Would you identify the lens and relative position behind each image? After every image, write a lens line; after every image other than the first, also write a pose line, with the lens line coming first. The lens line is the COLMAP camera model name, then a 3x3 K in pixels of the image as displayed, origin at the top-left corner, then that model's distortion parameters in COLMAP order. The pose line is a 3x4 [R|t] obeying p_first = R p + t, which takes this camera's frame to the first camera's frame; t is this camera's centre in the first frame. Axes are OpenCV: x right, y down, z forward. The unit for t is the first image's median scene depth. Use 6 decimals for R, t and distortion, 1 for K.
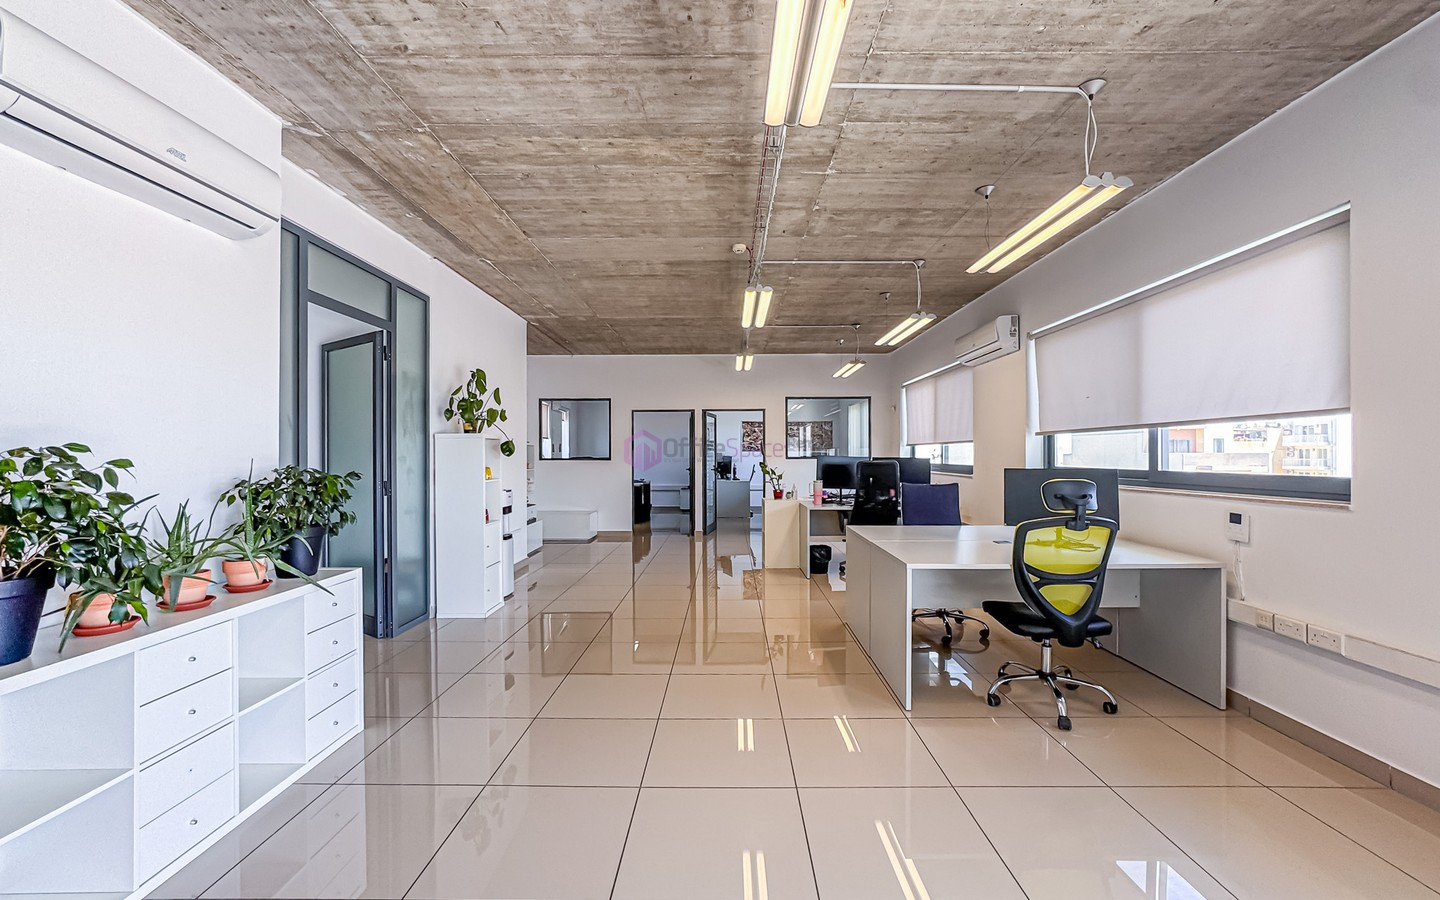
lens RADIAL K [[604.1, 0, 722.1], [0, 604.1, 452.8], [0, 0, 1]] dist [-0.037568, 0.016683]
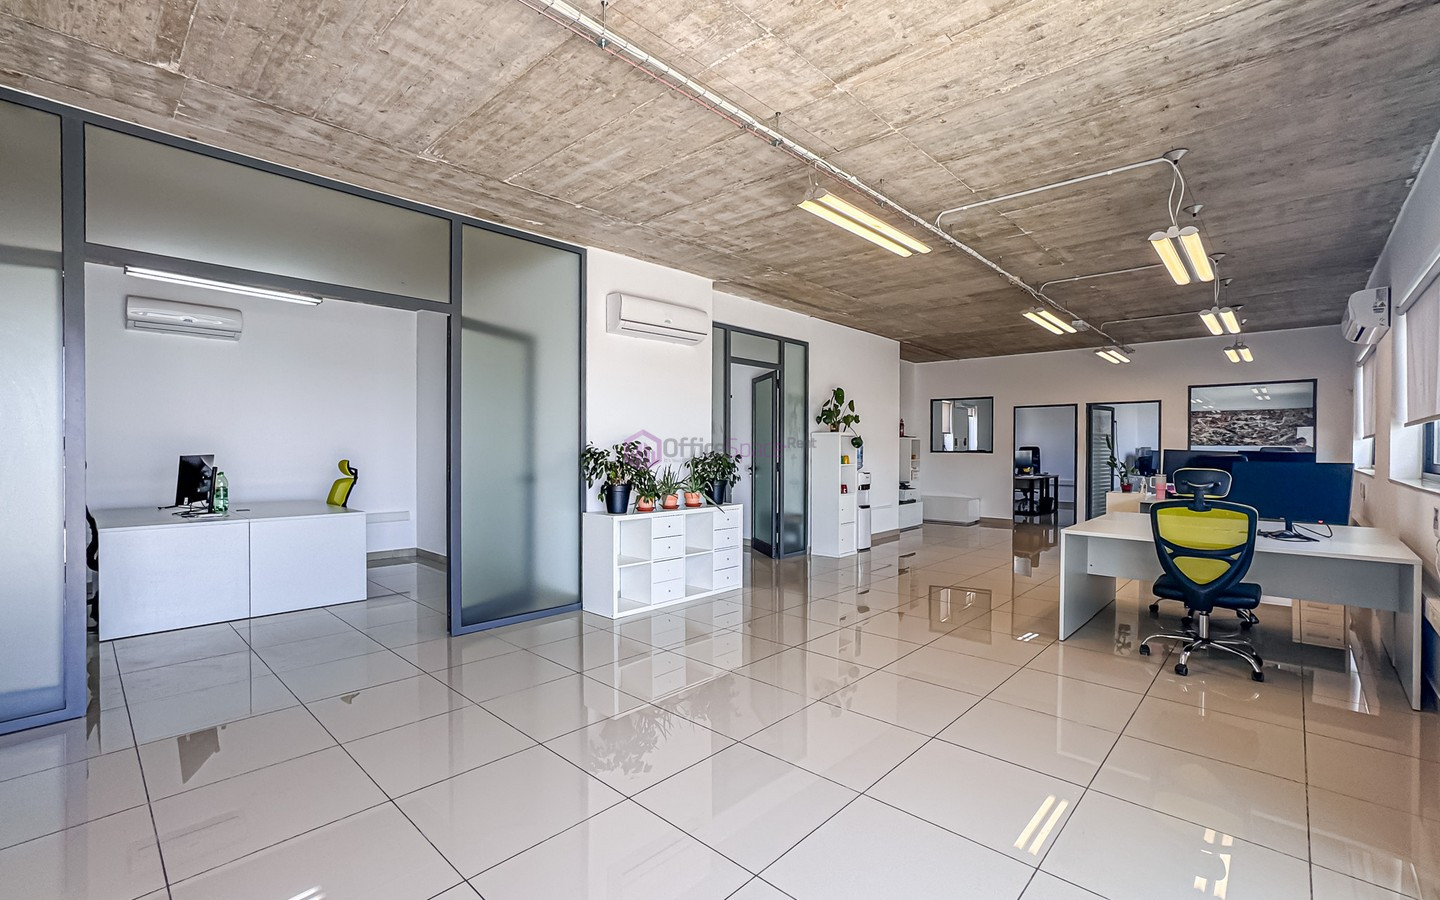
lens RADIAL K [[624.9, 0, 720.2], [0, 624.9, 450.1], [0, 0, 1]] dist [-0.037490, 0.015829]
pose [[0.736229, 0.007925, -0.676686, 0.406346], [-0.004309, 0.999966, 0.007023, 0.001864], [0.676719, -0.002255, 0.736238, -0.309441]]
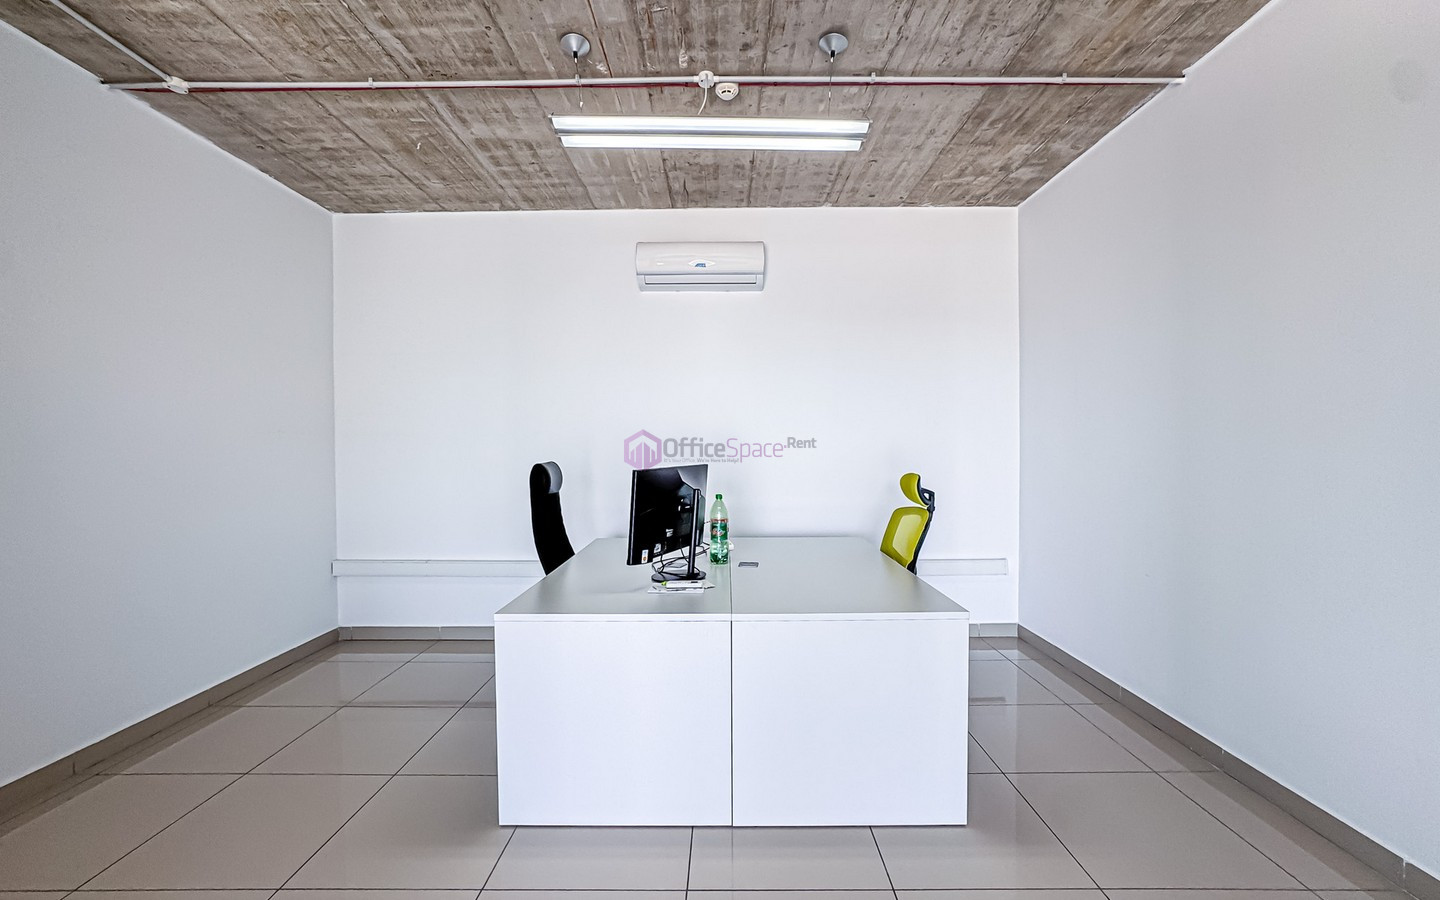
lens RADIAL K [[592.1, 0, 722.5], [0, 592.1, 452.5], [0, 0, 1]] dist [-0.035142, 0.015398]
pose [[0.003866, 0.016801, -0.999851, -0.341939], [0.006426, 0.999838, 0.016826, -0.000744], [0.999972, -0.006490, 0.003758, -0.115343]]
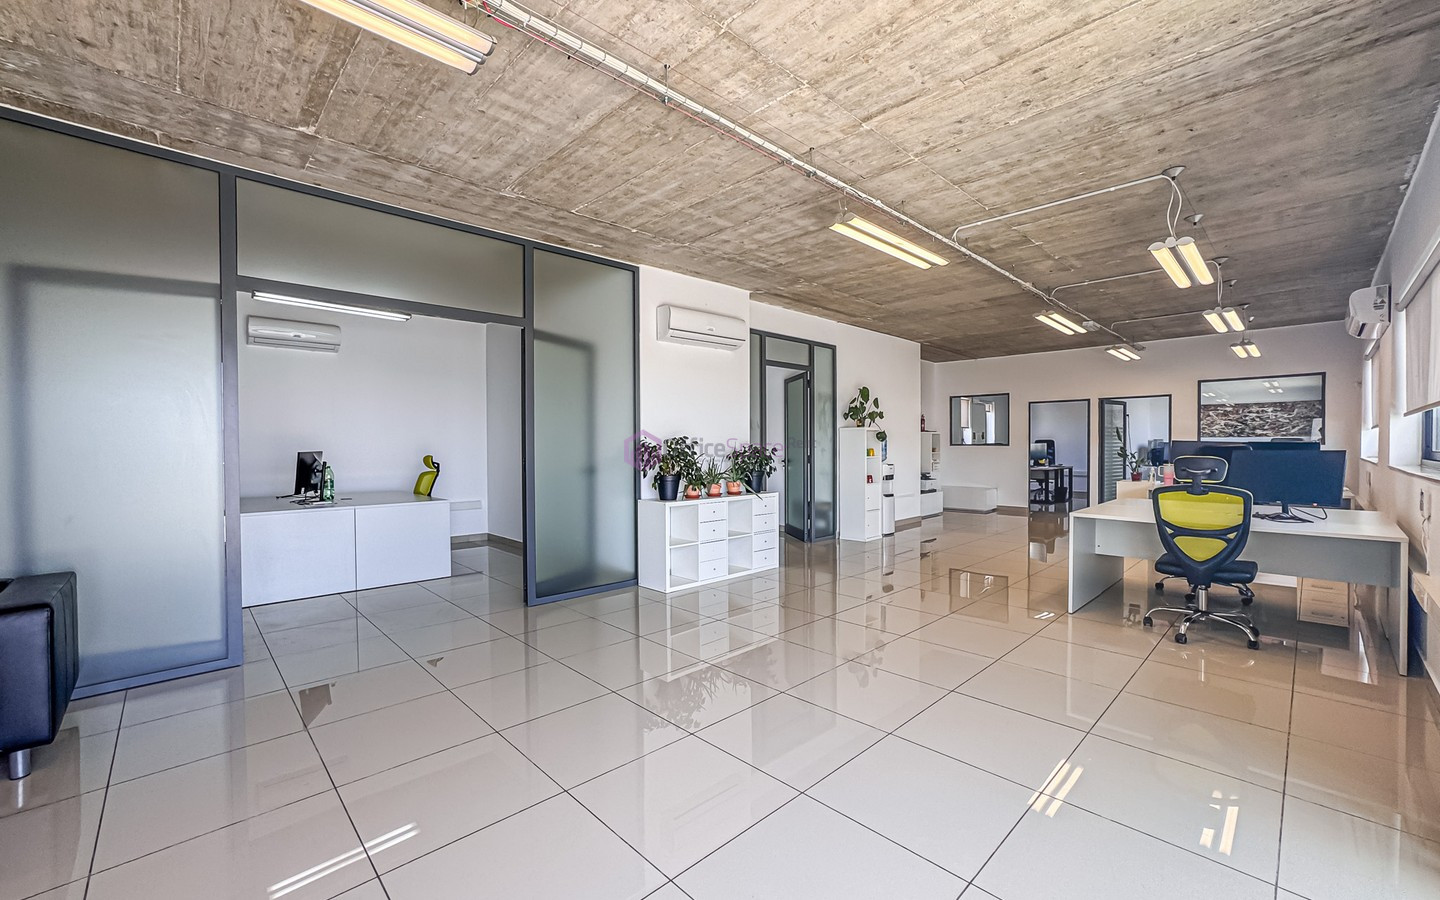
lens RADIAL K [[582.0, 0, 720.0], [0, 582.0, 450.0], [0, 0, 1]] dist [-0.035424, 0.014877]
pose [[0.699143, 0.007252, -0.714945, 0.428966], [0.003677, 0.999899, 0.013738, 0.005650], [0.714973, -0.012234, 0.699045, -0.354591]]
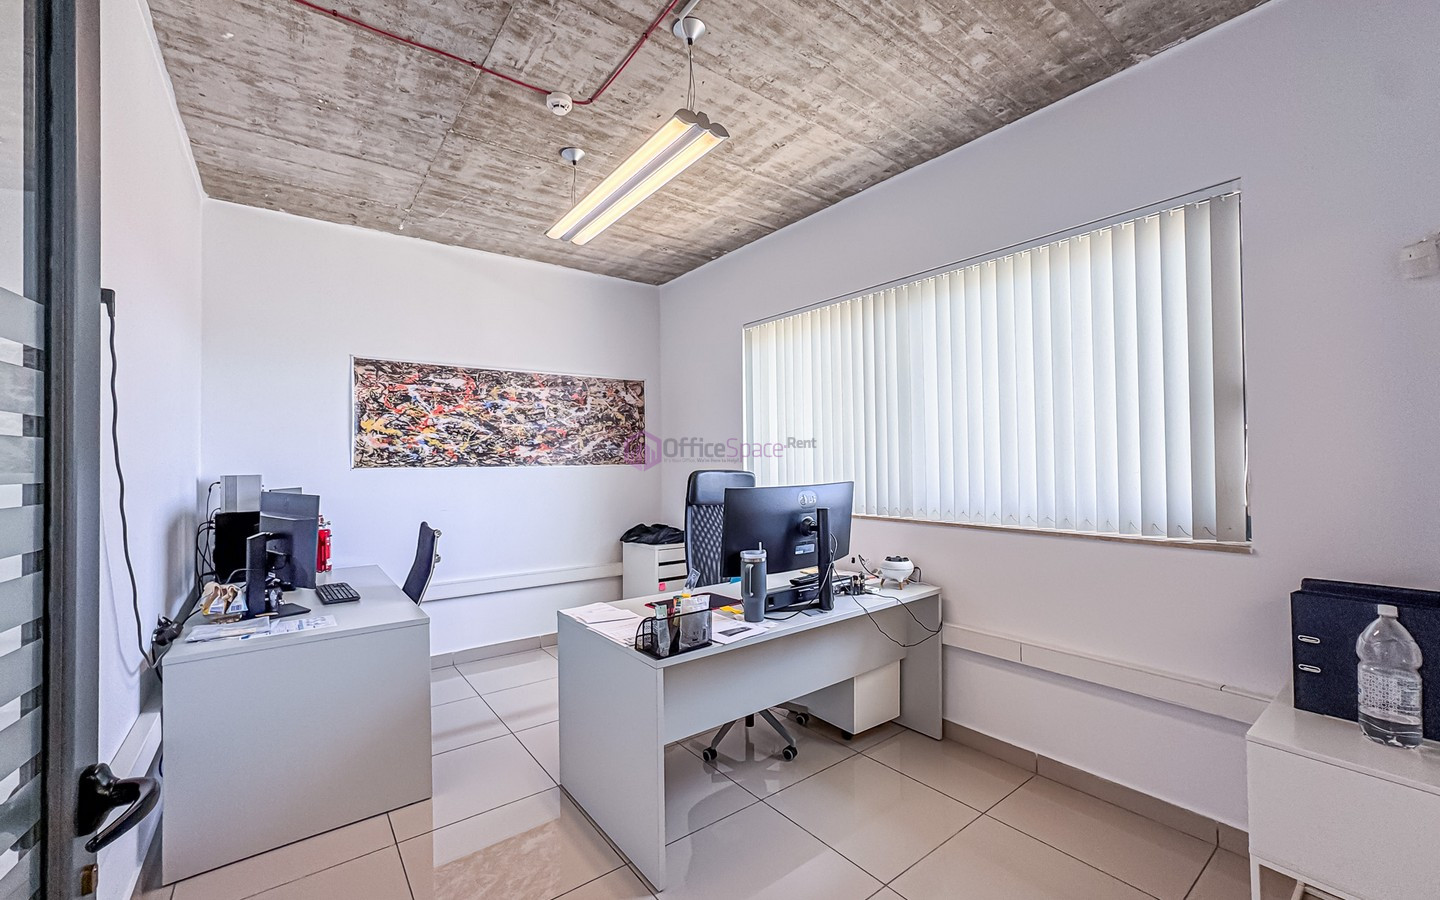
lens RADIAL K [[582.0, 0, 720.0], [0, 582.0, 450.0], [0, 0, 1]] dist [-0.035424, 0.014877]
pose [[0.787086, 0.009797, 0.616766, 0.008647], [0.019740, 0.998962, -0.041060, 0.009717], [-0.616528, 0.044493, 0.786075, 1.933261]]
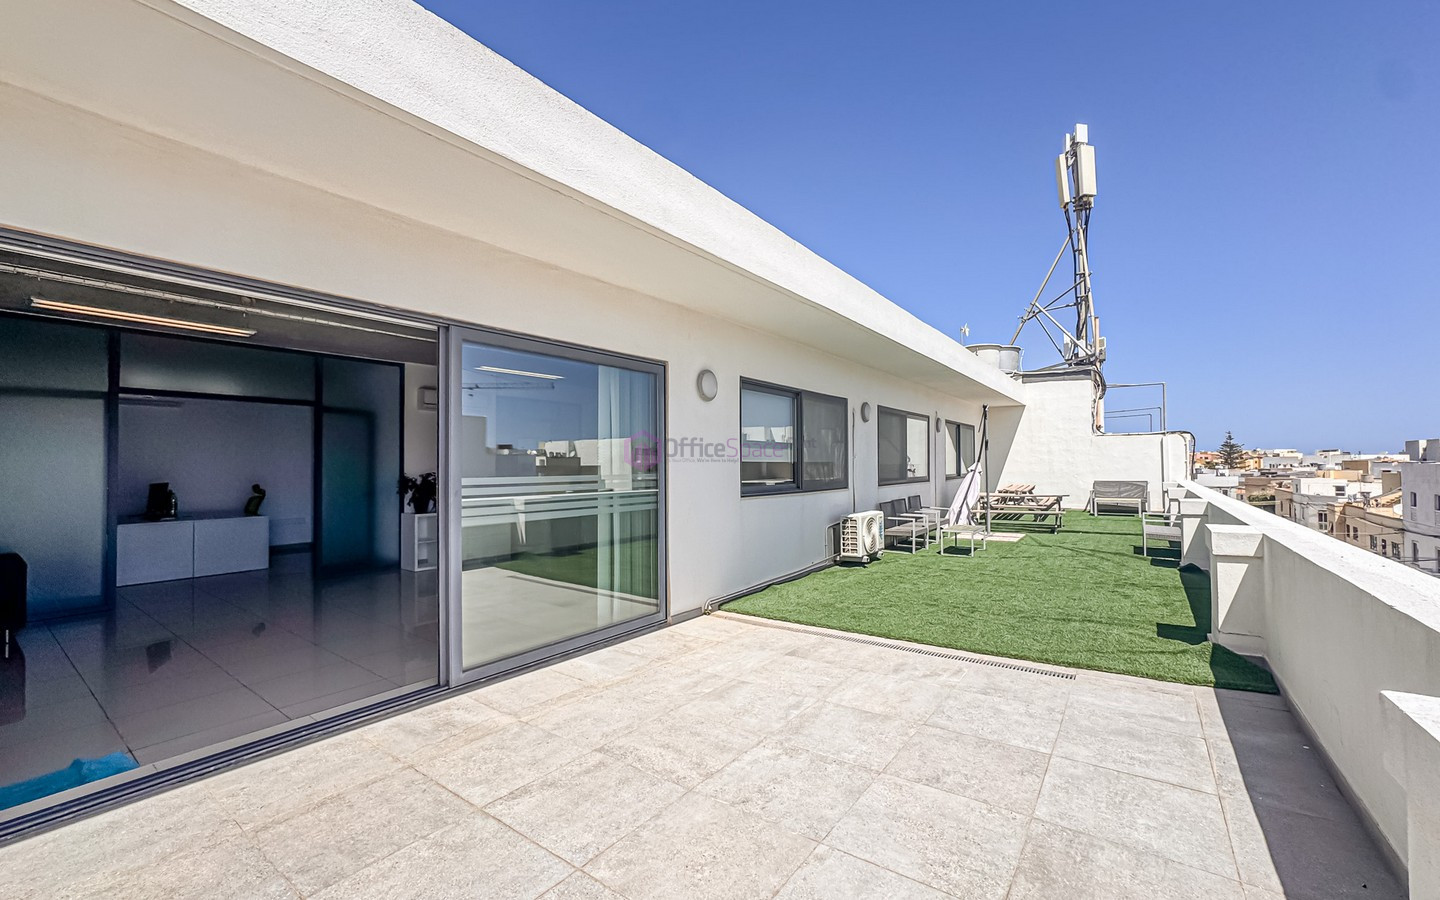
lens RADIAL K [[582.0, 0, 720.0], [0, 582.0, 450.0], [0, 0, 1]] dist [-0.035424, 0.014877]
pose [[0.812195, -0.014465, -0.583206, 1.249080], [0.004478, 0.999818, -0.018563, -0.034157], [0.583368, 0.012465, 0.812112, -0.518908]]
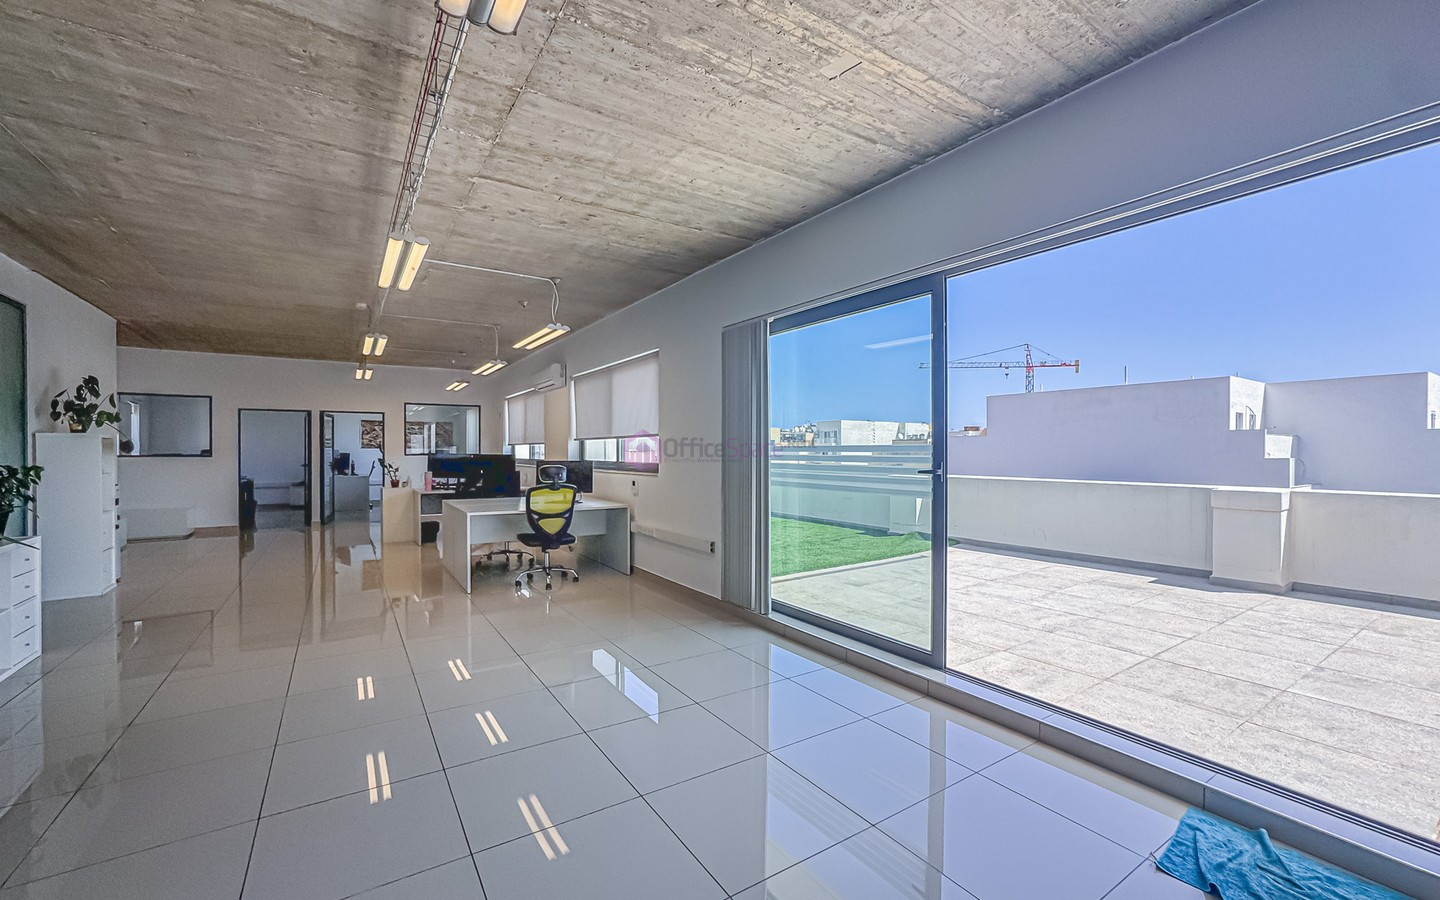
lens RADIAL K [[592.1, 0, 722.5], [0, 592.1, 452.5], [0, 0, 1]] dist [-0.035142, 0.015398]
pose [[0.831840, 0.001089, 0.555014, -0.024558], [-0.004027, 0.999984, 0.004072, -0.005734], [-0.555001, -0.005622, 0.831831, -0.553684]]
